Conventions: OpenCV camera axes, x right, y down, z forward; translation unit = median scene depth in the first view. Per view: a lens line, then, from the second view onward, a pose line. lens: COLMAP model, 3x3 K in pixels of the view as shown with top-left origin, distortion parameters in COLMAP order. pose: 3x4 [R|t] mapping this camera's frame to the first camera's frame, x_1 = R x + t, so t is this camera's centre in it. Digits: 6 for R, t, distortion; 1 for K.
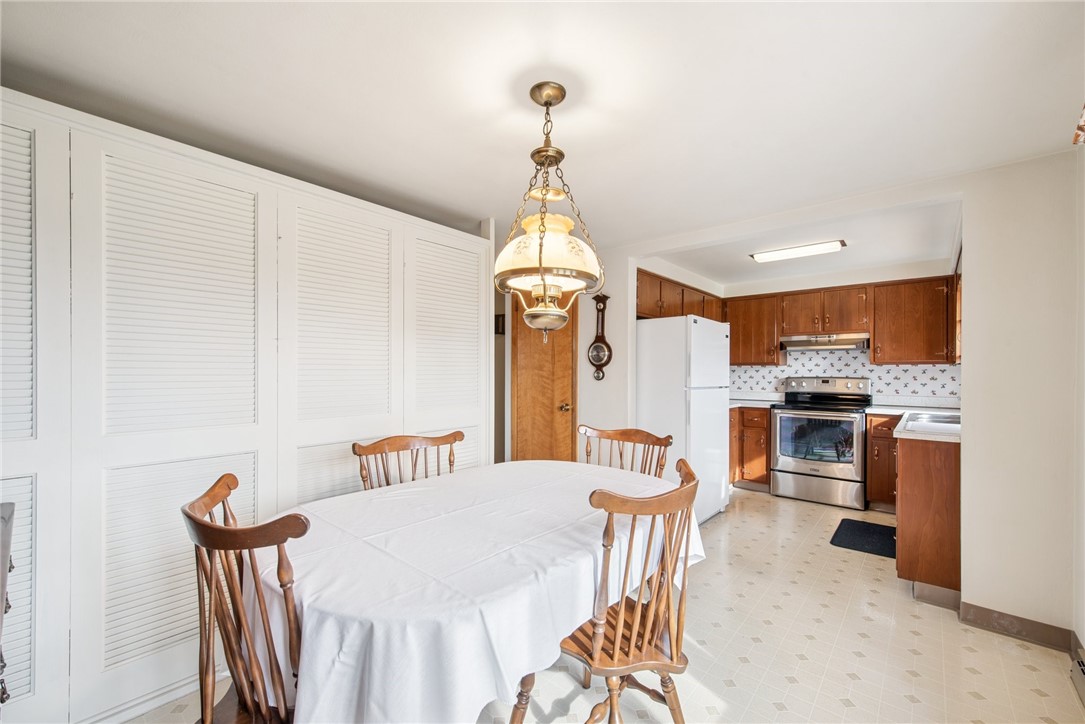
lens RADIAL K [[445.6, 0, 531.1], [0, 445.6, 378.8], [0, 0, 1]] dist [-0.000589, -0.000148]
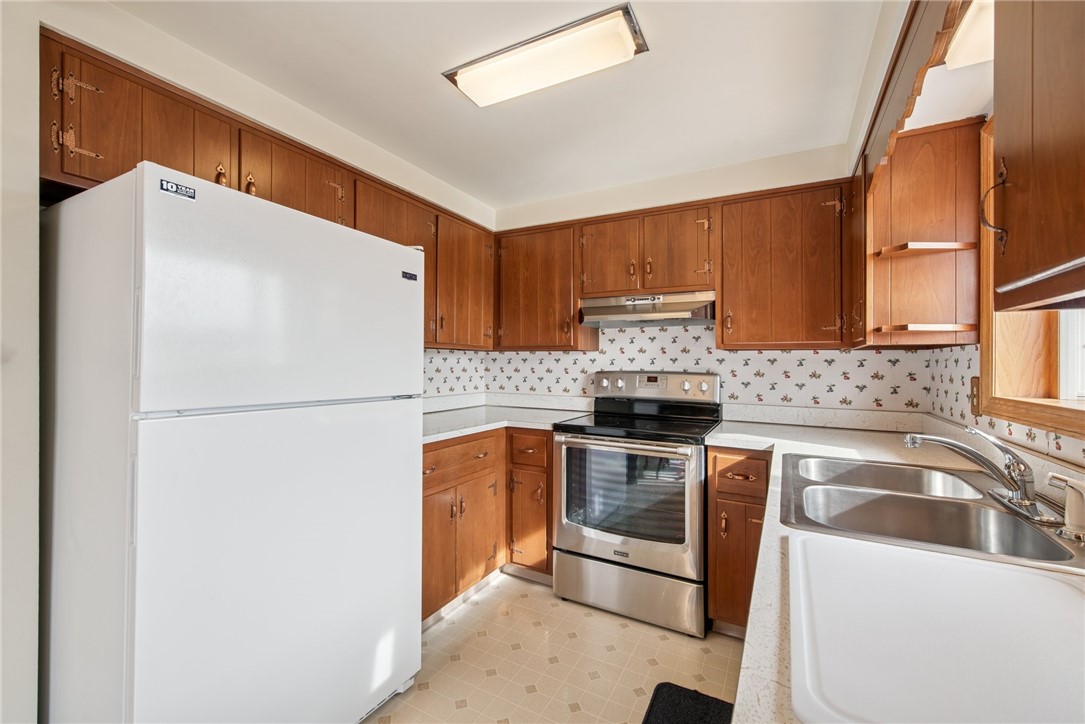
lens RADIAL K [[442.4, 0, 542.5], [0, 442.4, 362.0], [0, 0, 1]] dist [0.000761, 0.000131]
pose [[0.974104, 0.005837, 0.226025, 0.407995], [-0.002354, 0.999874, -0.015679, -0.006981], [-0.226088, 0.014741, 0.973995, 0.492984]]
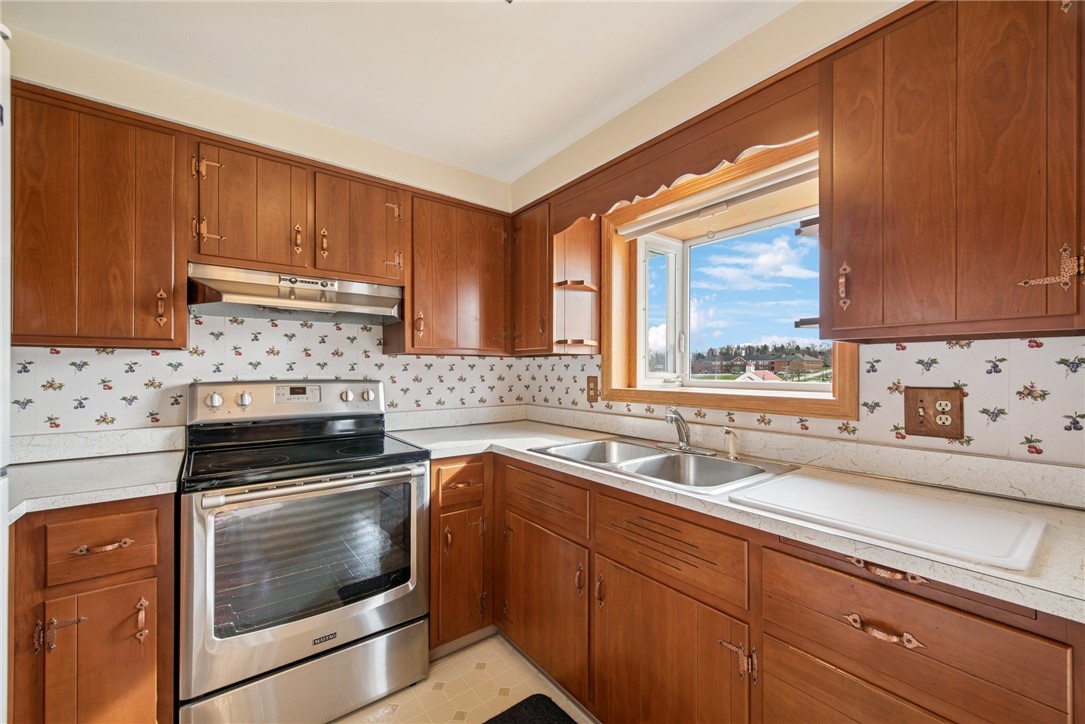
lens RADIAL K [[439.1, 0, 564.2], [0, 439.1, 365.5], [0, 0, 1]] dist [-0.000268, -0.000129]
pose [[0.158493, 0.007297, 0.987333, 0.295095], [0.016992, 0.999804, -0.010117, -0.009733], [-0.987214, 0.018380, 0.158338, 0.706363]]
